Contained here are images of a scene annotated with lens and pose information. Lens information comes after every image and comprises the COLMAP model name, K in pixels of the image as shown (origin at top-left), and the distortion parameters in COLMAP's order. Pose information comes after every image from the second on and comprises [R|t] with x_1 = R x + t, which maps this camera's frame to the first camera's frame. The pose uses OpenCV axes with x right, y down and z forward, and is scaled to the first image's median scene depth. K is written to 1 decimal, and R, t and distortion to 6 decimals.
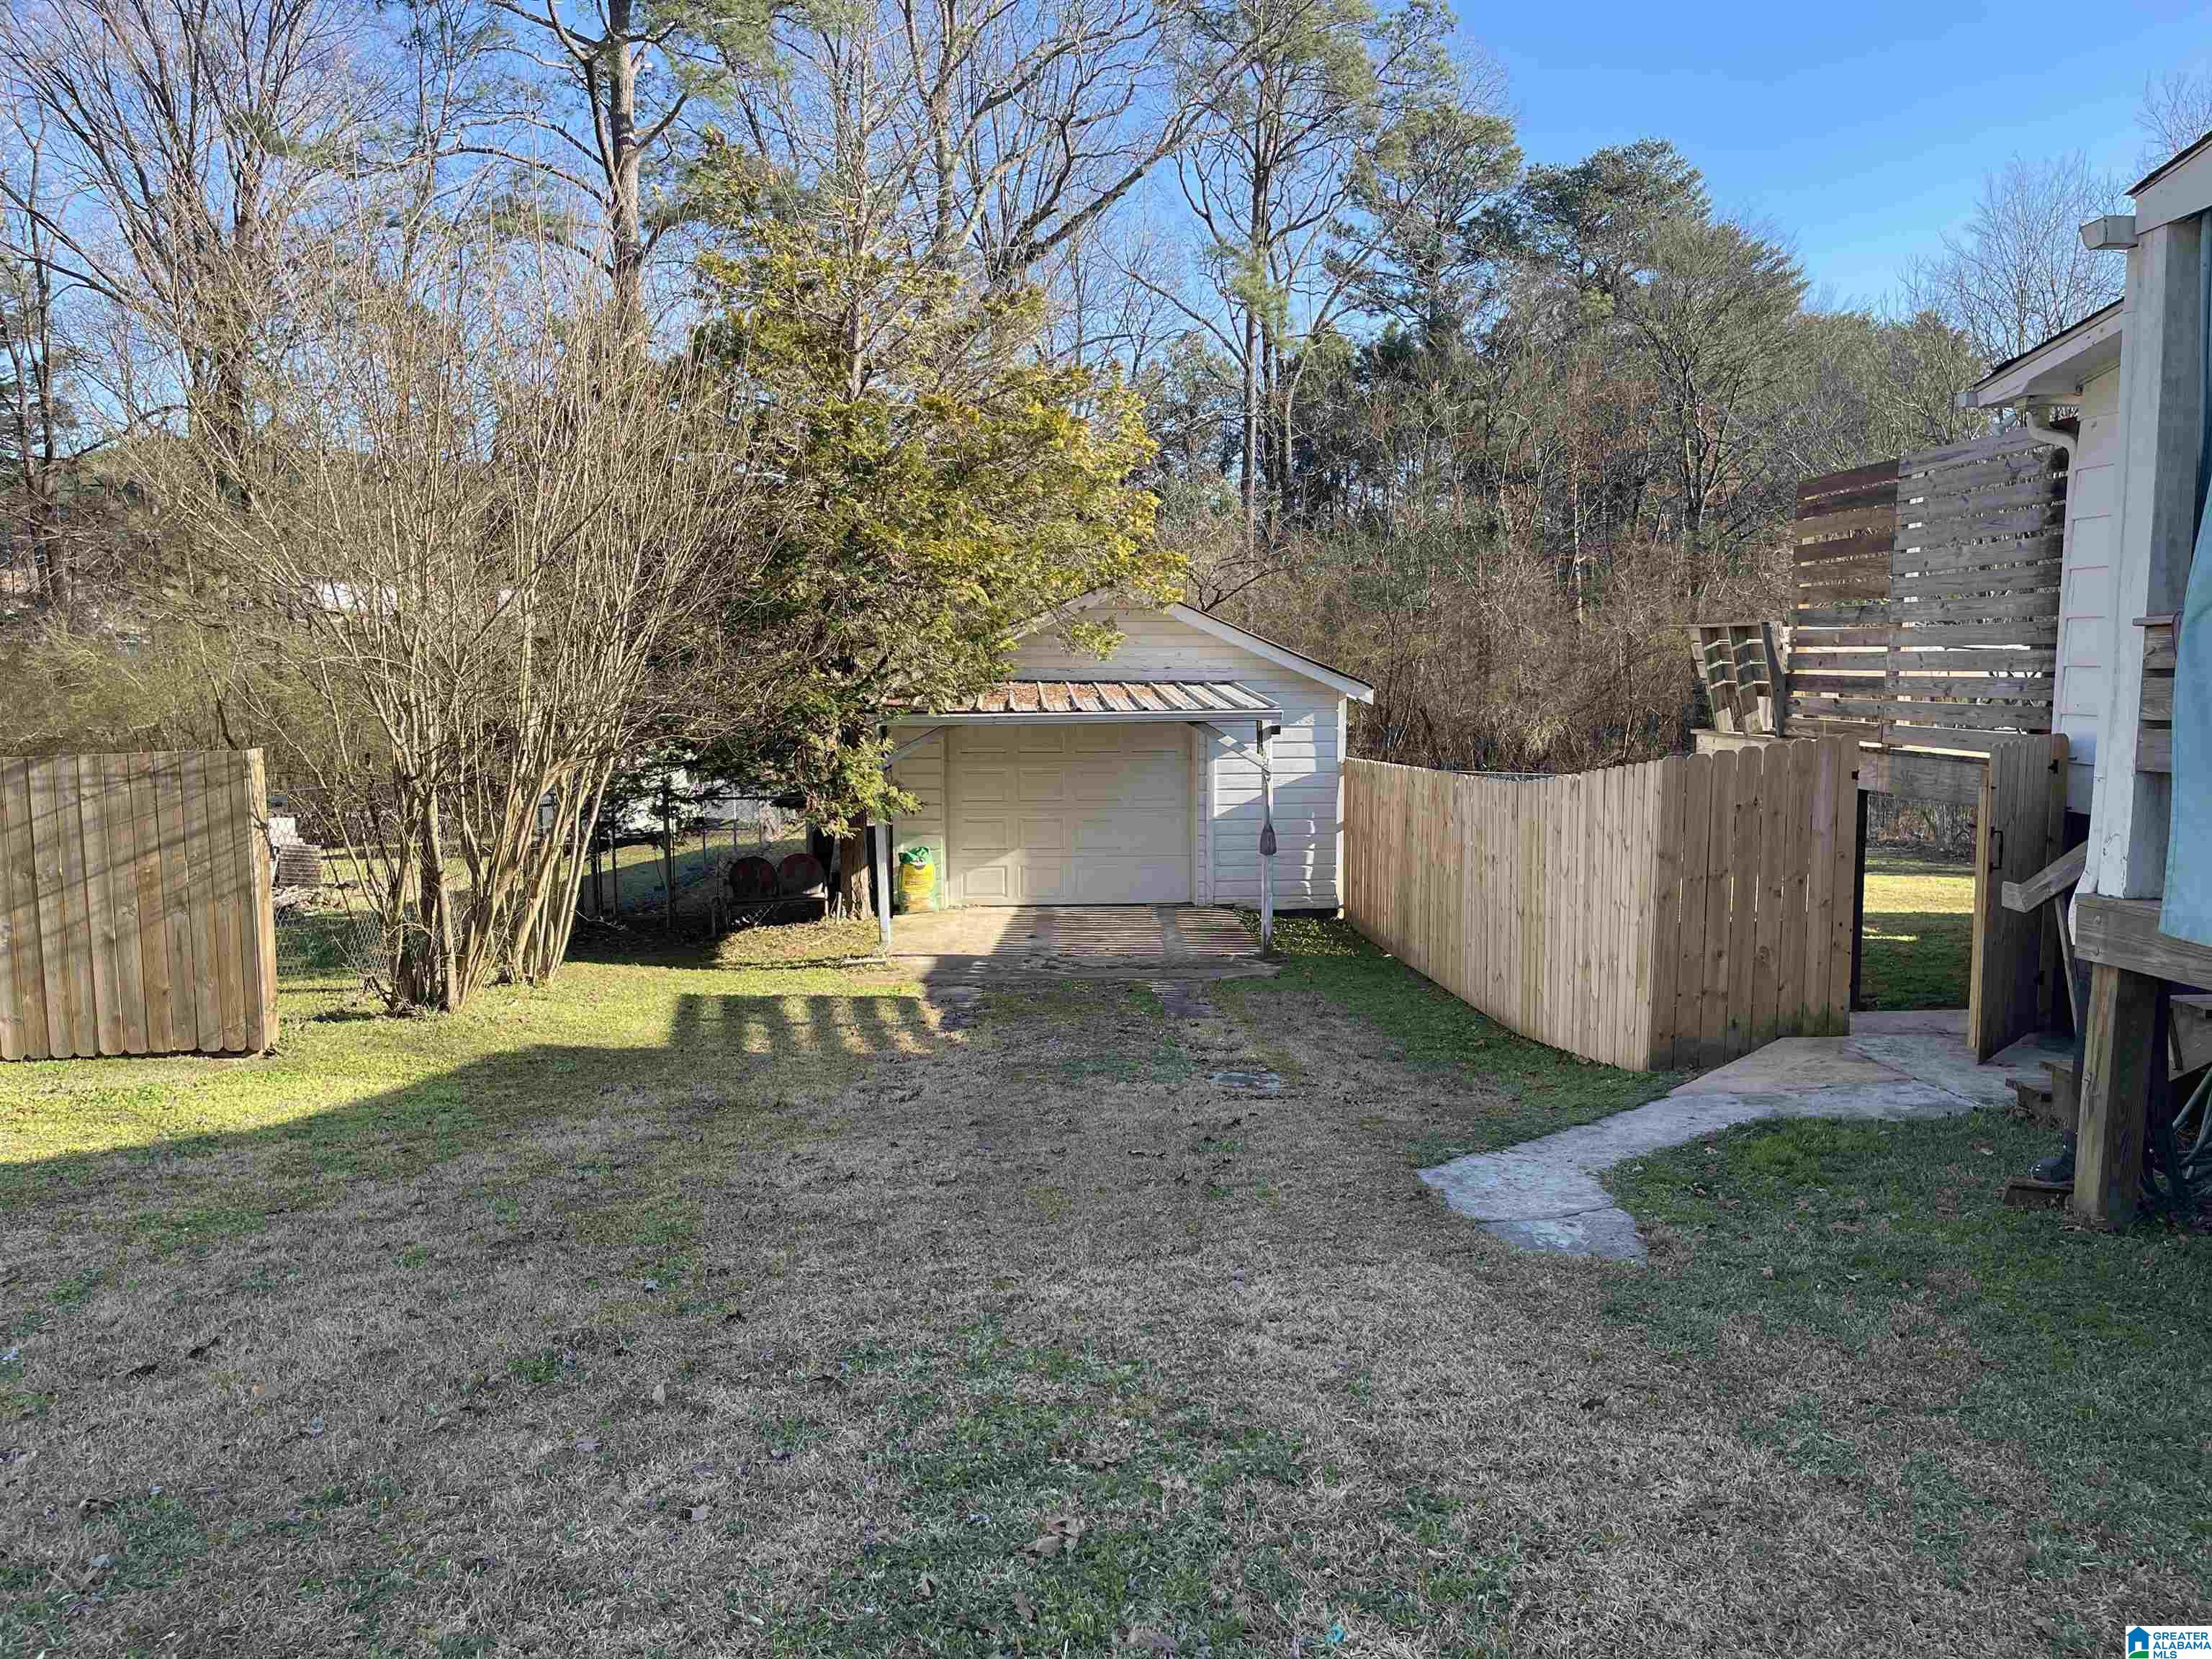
lens RADIAL K [[1664.6, 0, 1093.5], [0, 1664.6, 847.1], [0, 0, 1]] dist [0.062624, -0.090168]
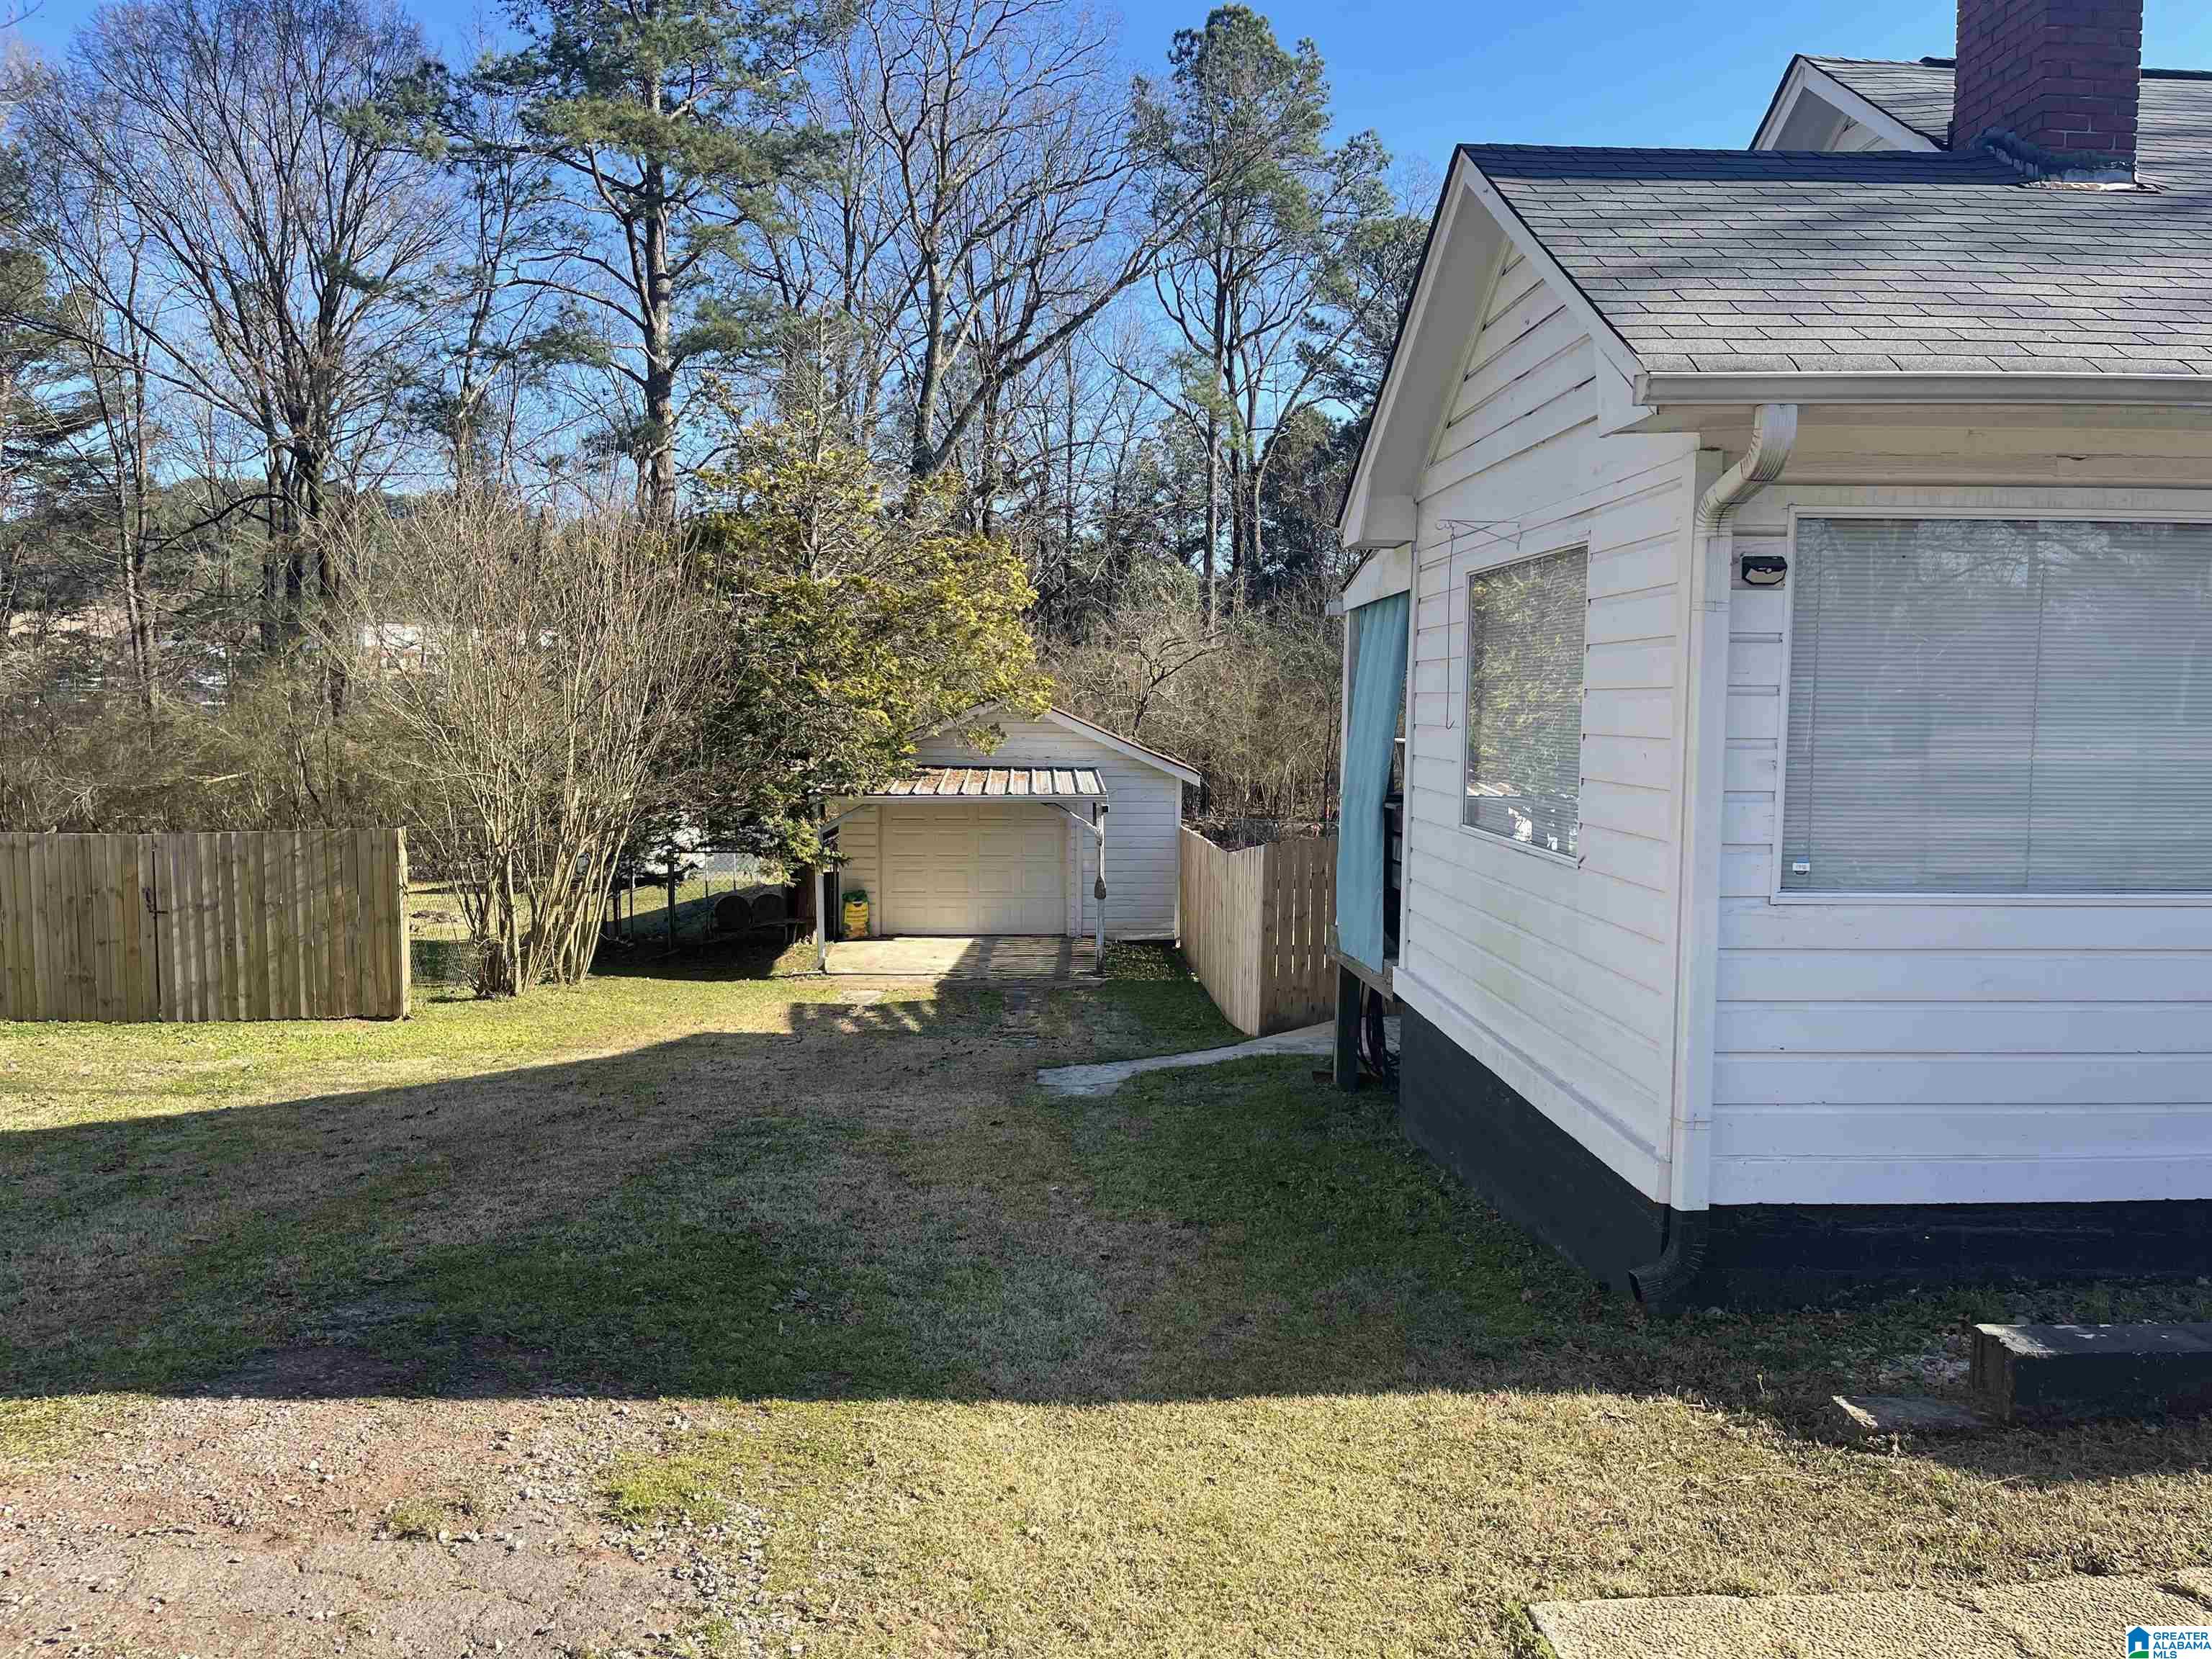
lens RADIAL K [[1664.6, 0, 1103.2], [0, 1664.6, 844.0], [0, 0, 1]] dist [0.062624, -0.090168]
pose [[0.999885, 0.010644, -0.010834, 0.049169], [-0.010903, 0.999650, -0.024116, -0.003125], [0.010573, 0.024232, 0.999650, -0.154666]]
